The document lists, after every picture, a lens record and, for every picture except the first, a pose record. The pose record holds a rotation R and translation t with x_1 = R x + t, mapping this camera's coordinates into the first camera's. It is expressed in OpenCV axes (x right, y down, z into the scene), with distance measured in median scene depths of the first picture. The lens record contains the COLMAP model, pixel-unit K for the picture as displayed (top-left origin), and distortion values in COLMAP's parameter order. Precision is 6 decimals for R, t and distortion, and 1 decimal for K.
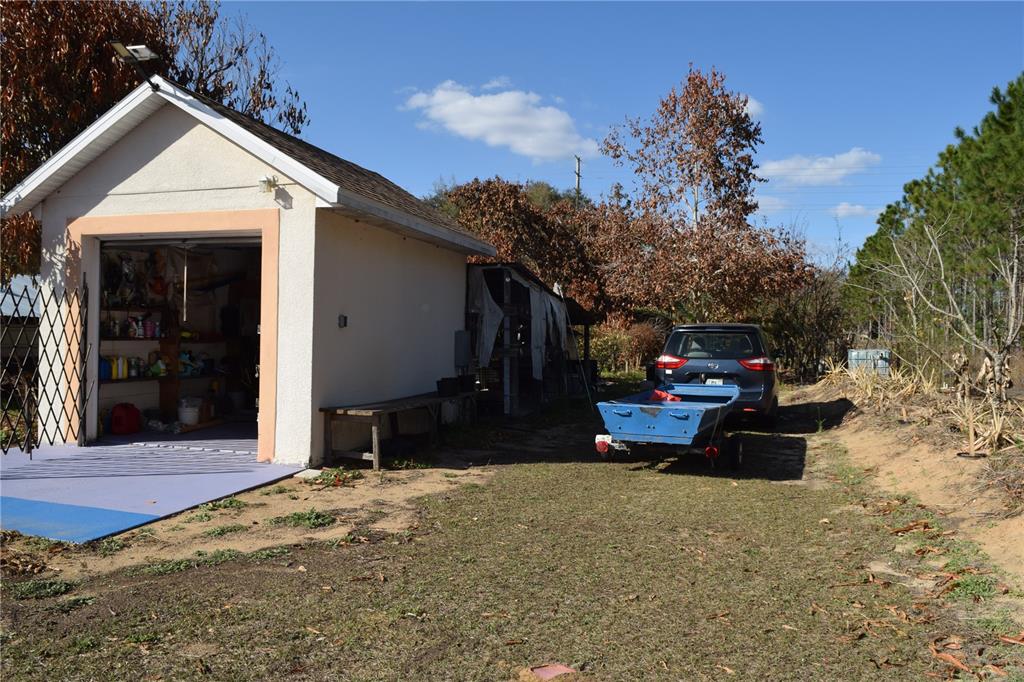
lens RADIAL K [[800.5, 0, 516.2], [0, 800.5, 344.8], [0, 0, 1]] dist [-0.093082, 0.015427]
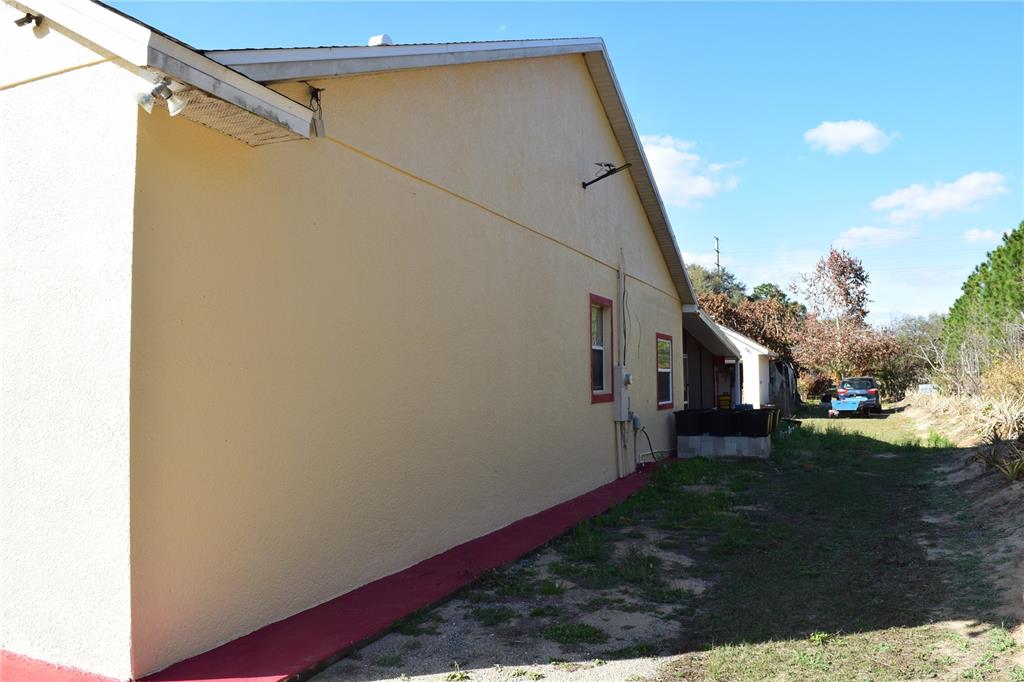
lens RADIAL K [[807.4, 0, 512.0], [0, 807.4, 341.0], [0, 0, 1]] dist [-0.092853, 0.008501]
pose [[0.990408, -0.039942, -0.132274, -0.681947], [0.031053, 0.997161, -0.068594, -0.000267], [0.134638, 0.063829, 0.988837, -2.284896]]
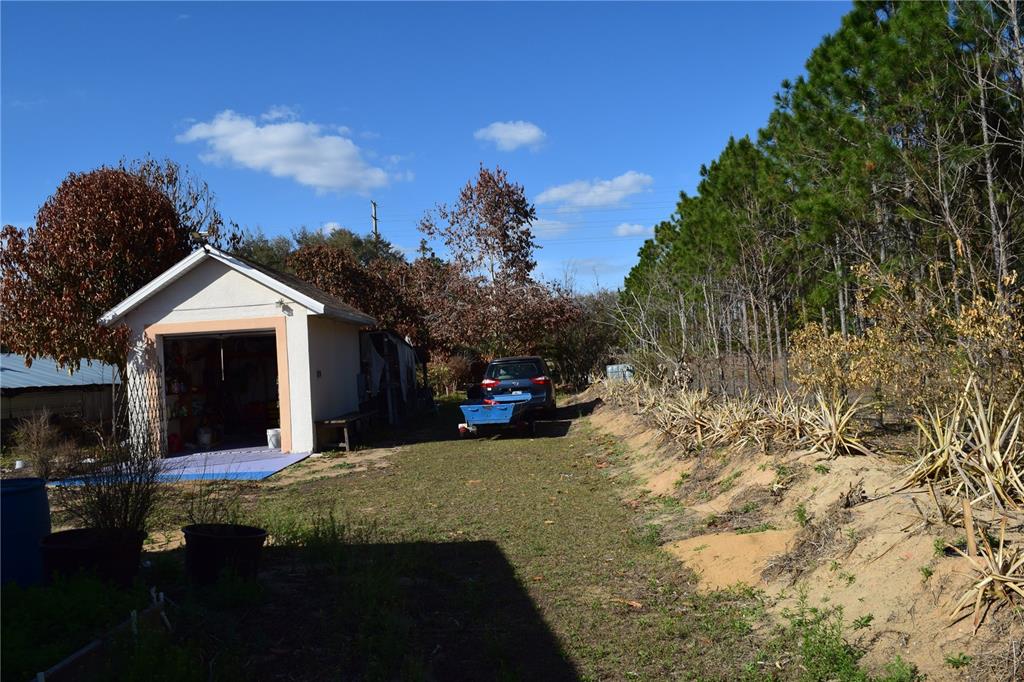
lens RADIAL K [[804.6, 0, 519.8], [0, 804.6, 341.0], [0, 0, 1]] dist [-0.098494, 0.027272]
pose [[0.964186, -0.066045, 0.256871, -0.184181], [0.076676, 0.996556, -0.031582, -0.008675], [-0.253900, 0.050146, 0.965930, -0.686357]]
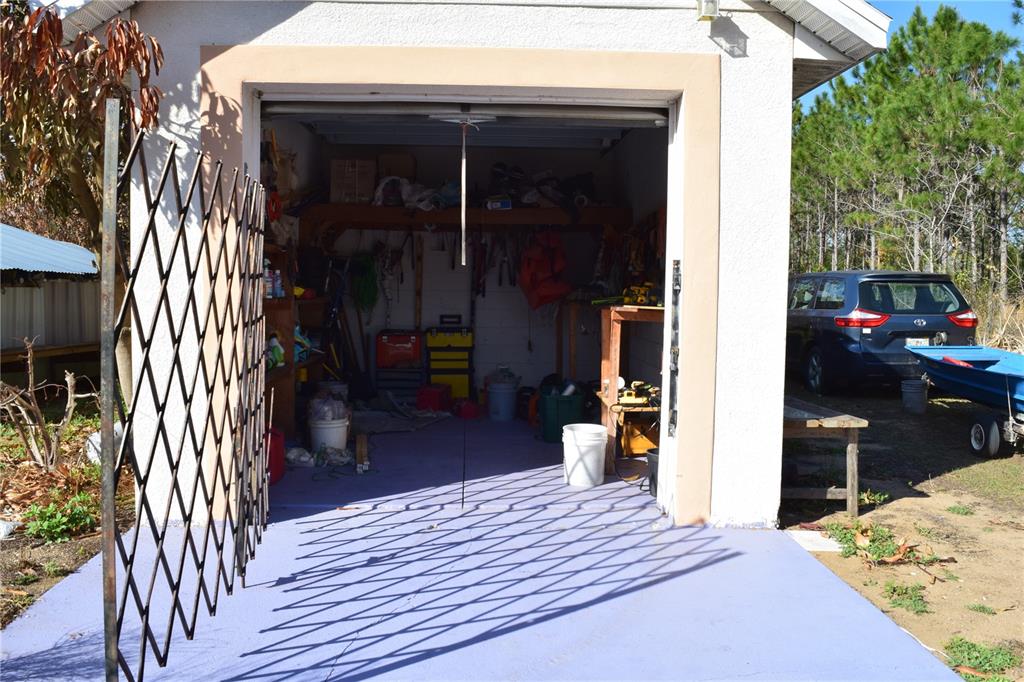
lens RADIAL K [[804.6, 0, 519.8], [0, 804.6, 341.0], [0, 0, 1]] dist [-0.098494, 0.027272]
pose [[0.947580, -0.032296, 0.317883, -0.437957], [0.014508, 0.998201, 0.058167, -0.008557], [-0.319190, -0.050506, 0.946344, 0.382879]]
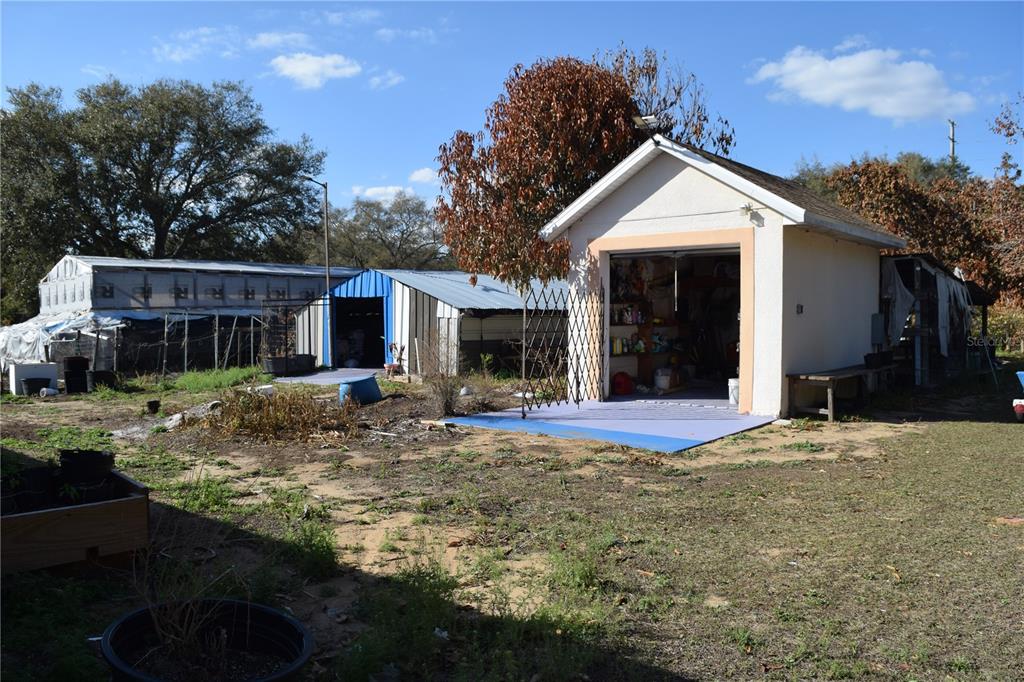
lens RADIAL K [[800.5, 0, 516.2], [0, 800.5, 344.8], [0, 0, 1]] dist [-0.093082, 0.015427]
pose [[0.908608, -0.004514, -0.417626, -0.075494], [0.013804, 0.999720, 0.019229, -0.001744], [0.417422, -0.023237, 0.908415, -0.291963]]
